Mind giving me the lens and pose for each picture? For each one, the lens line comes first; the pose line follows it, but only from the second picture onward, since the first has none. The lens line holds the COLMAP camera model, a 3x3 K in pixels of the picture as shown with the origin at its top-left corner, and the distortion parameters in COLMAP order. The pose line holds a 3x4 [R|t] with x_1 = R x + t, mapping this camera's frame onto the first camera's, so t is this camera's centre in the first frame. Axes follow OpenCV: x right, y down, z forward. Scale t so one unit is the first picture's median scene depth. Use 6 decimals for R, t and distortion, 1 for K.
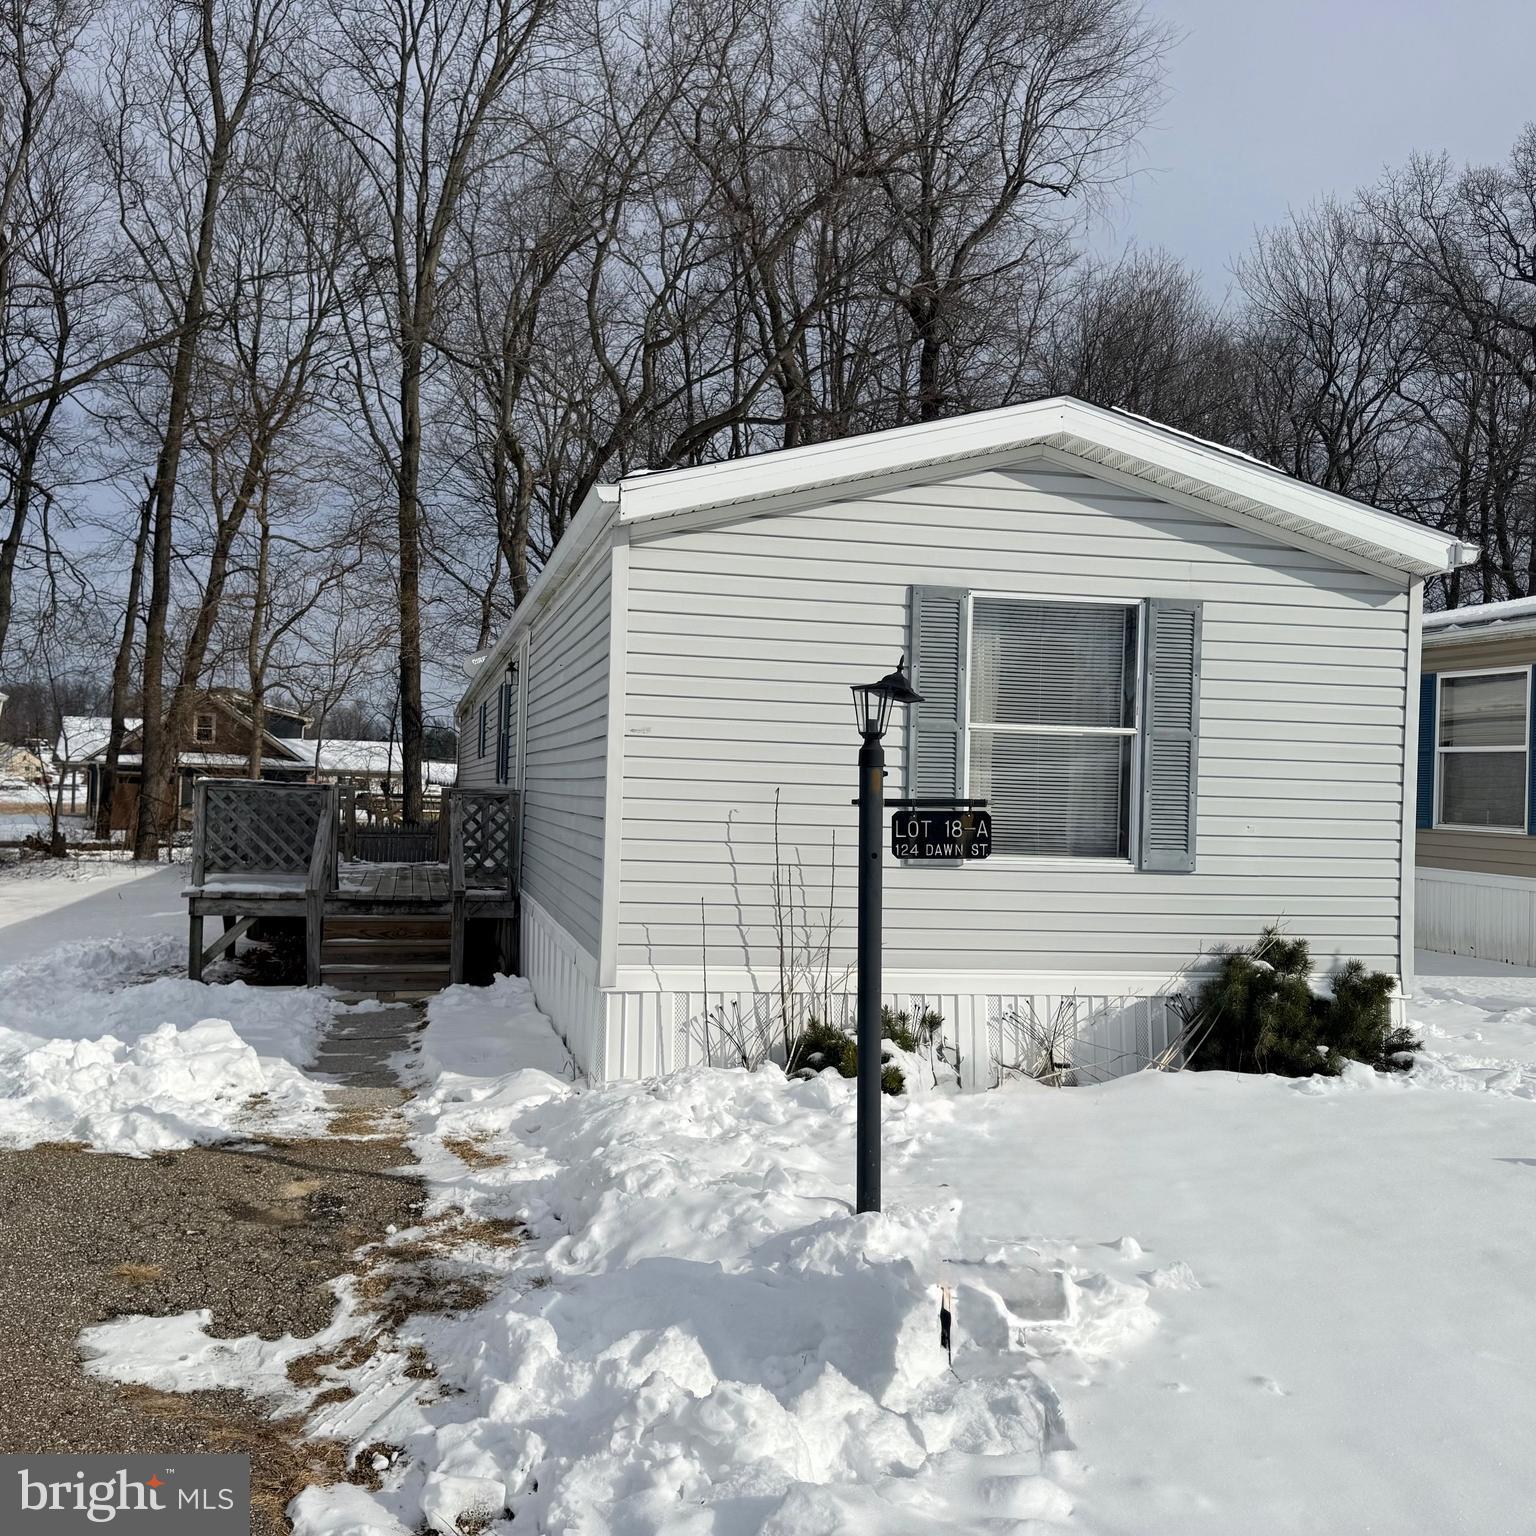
lens RADIAL K [[1405.0, 0, 693.8], [0, 1405.0, 767.8], [0, 0, 1]] dist [0.062021, -0.003038]
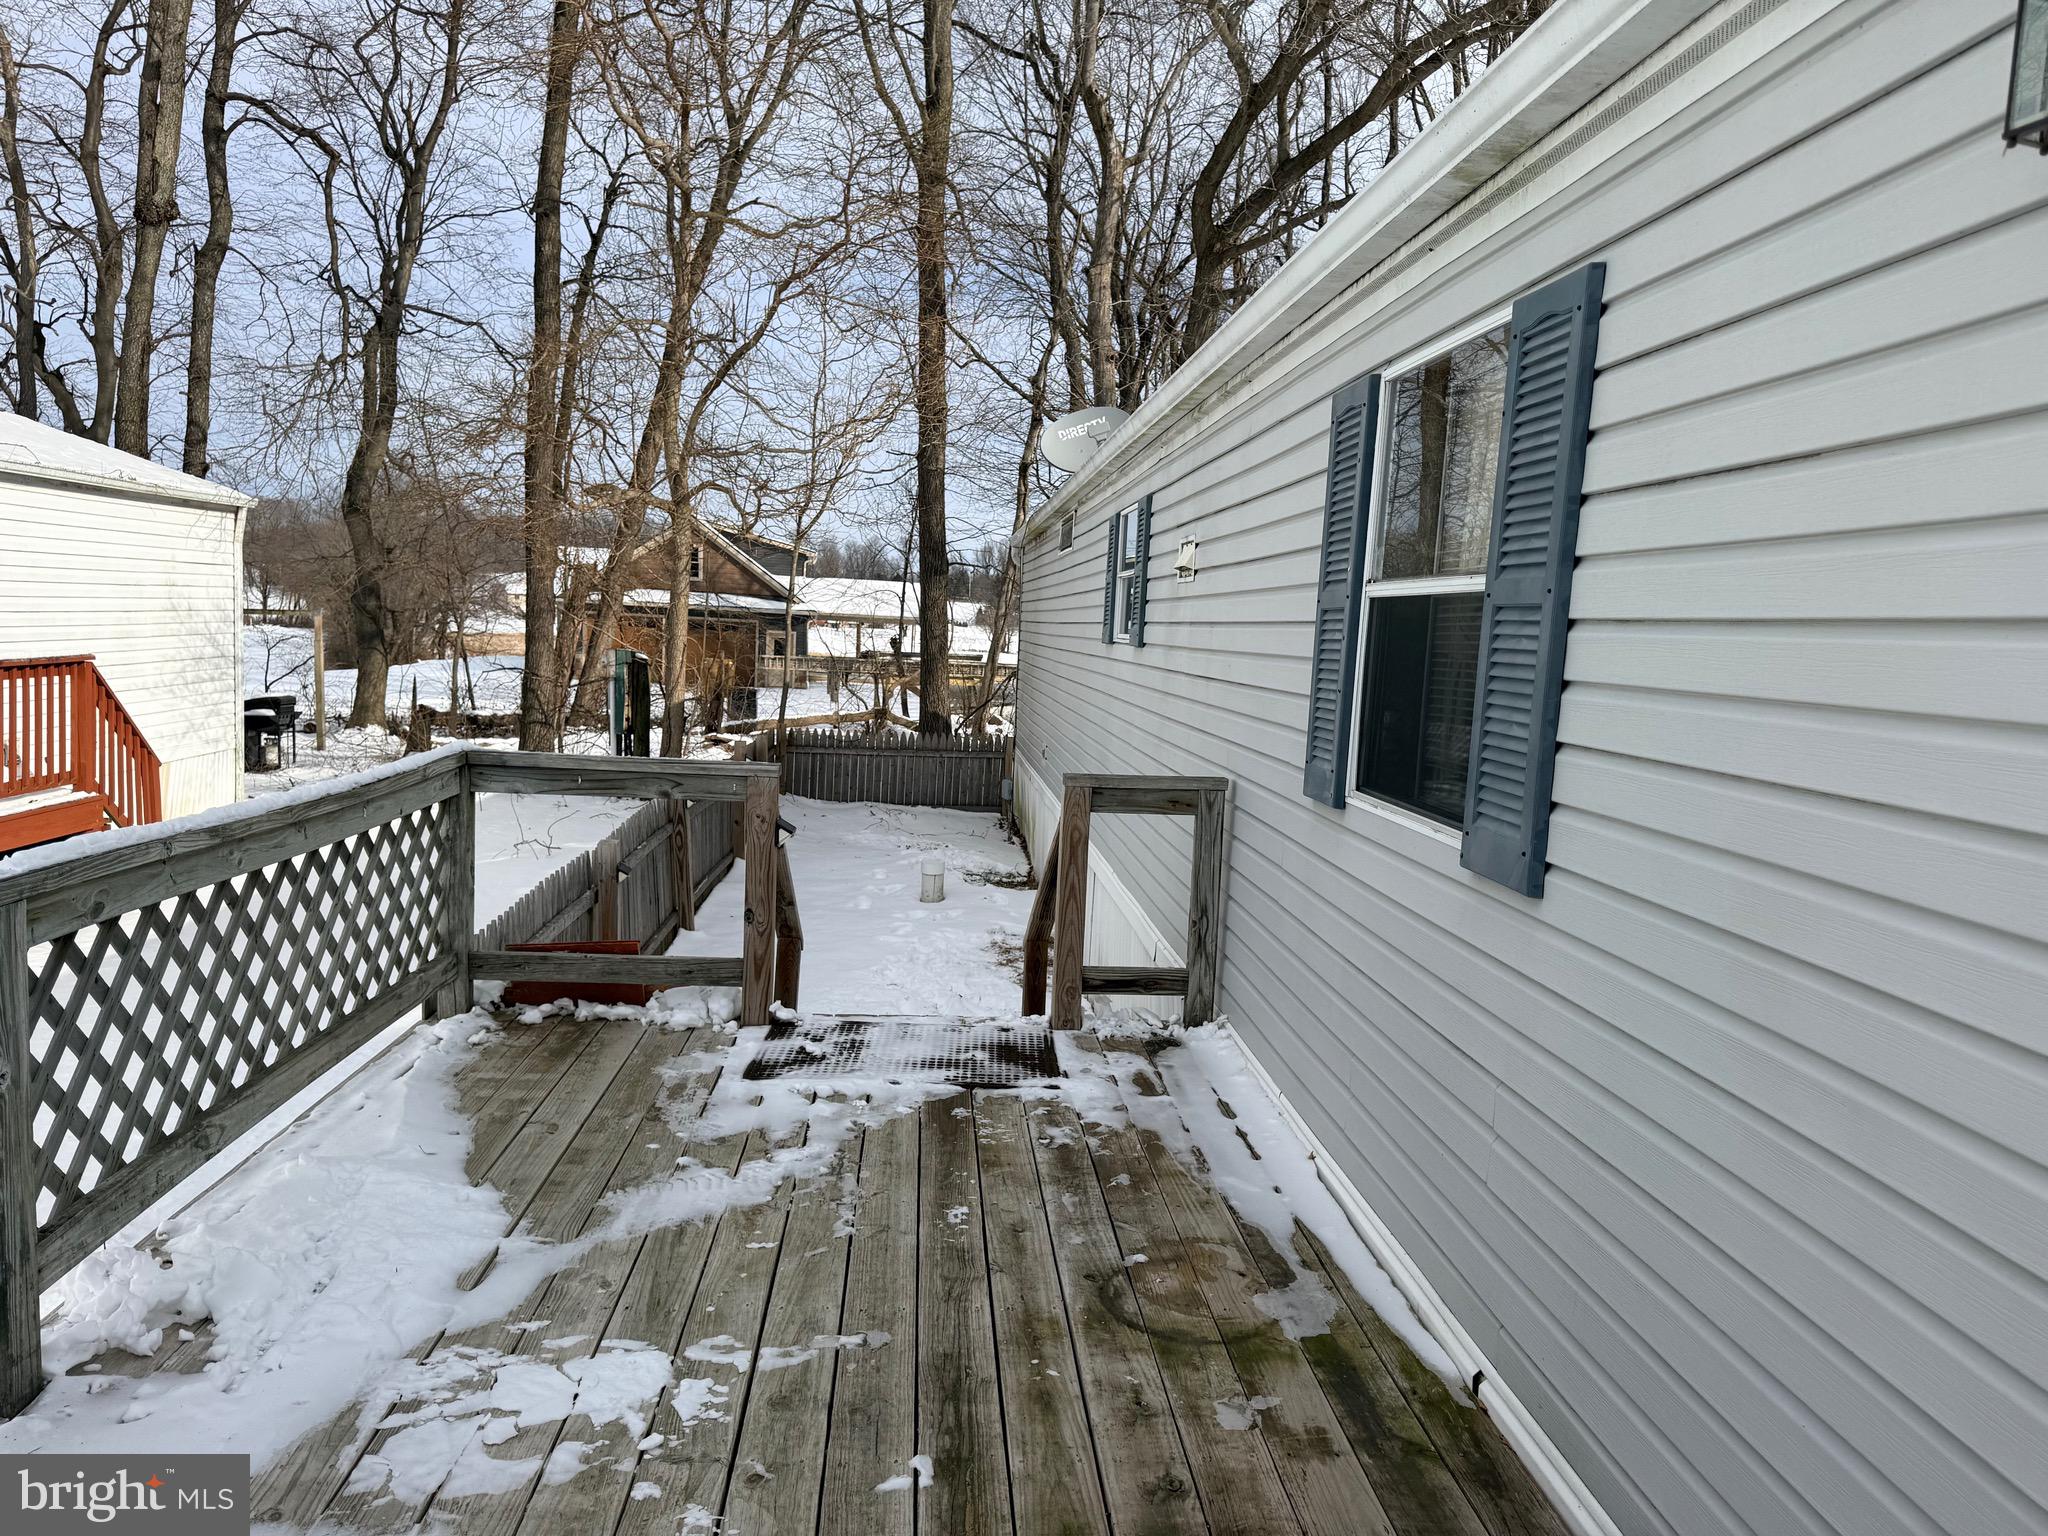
lens RADIAL K [[1465.3, 0, 1024.0], [0, 1465.3, 768.0], [0, 0, 1]] dist [0.078262, -0.001206]
pose [[0.991237, 0.030617, -0.128500, -0.292192], [-0.016663, 0.993980, 0.108291, -0.039319], [0.131042, -0.105201, 0.985779, 1.373563]]
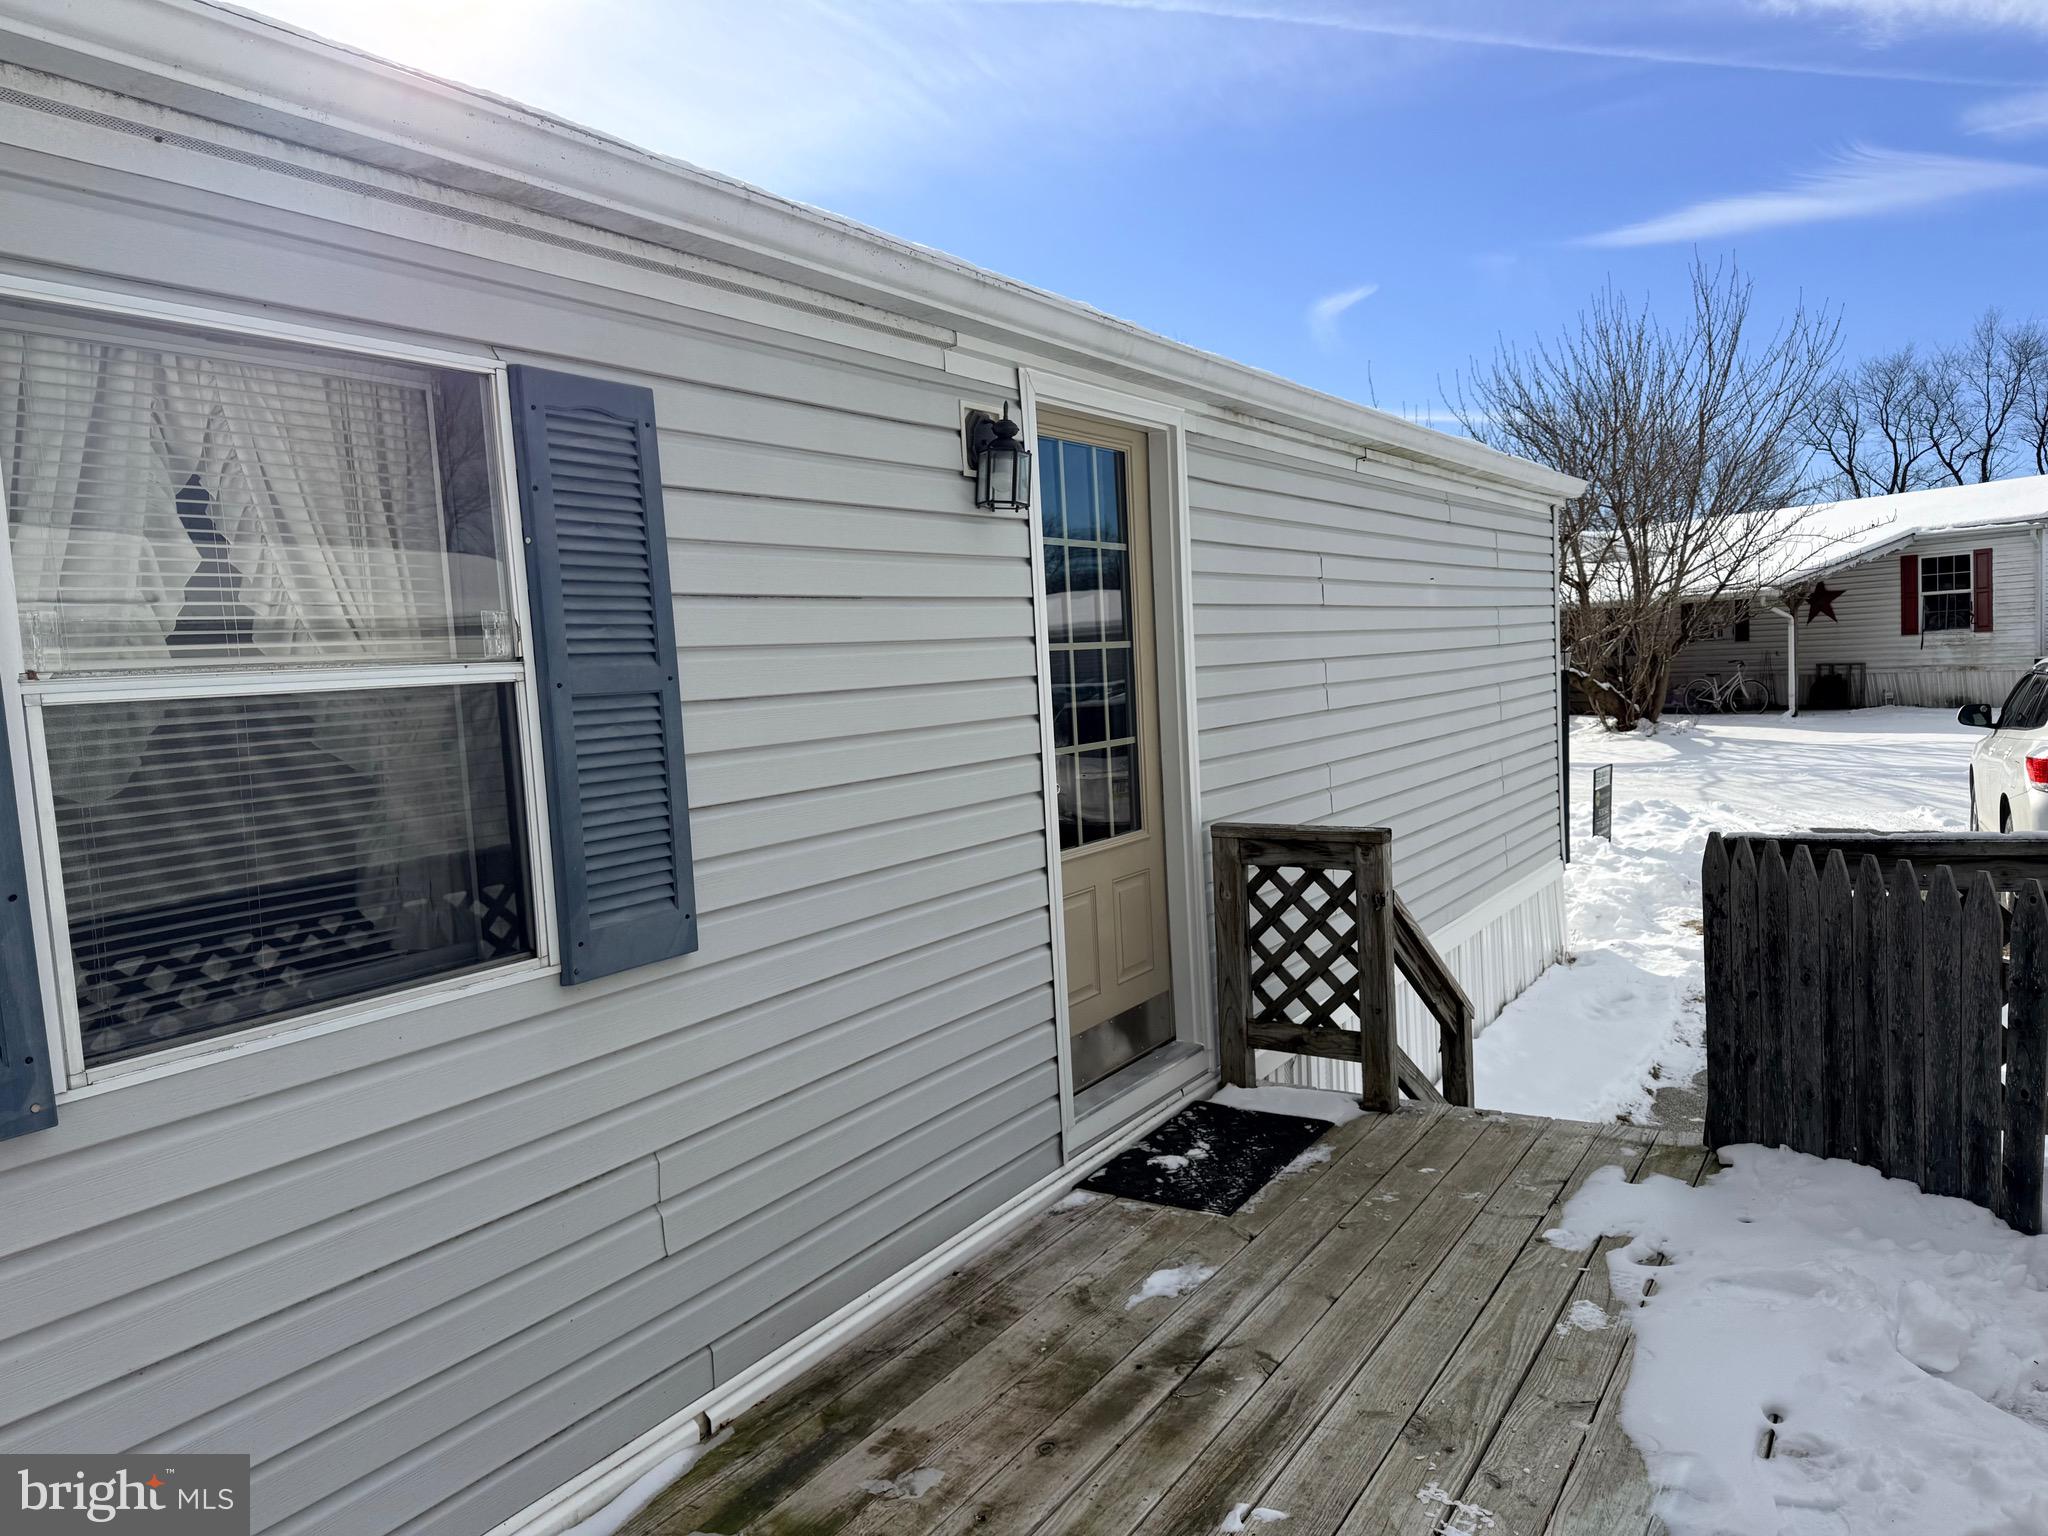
lens RADIAL K [[1444.7, 0, 1024.0], [0, 1444.7, 768.0], [0, 0, 1]] dist [-0.001217, -0.006887]
pose [[-0.720059, -0.039446, 0.692790, -0.632951], [0.025437, 0.996212, 0.083160, -0.055135], [-0.693446, 0.077502, -0.716328, 2.148396]]
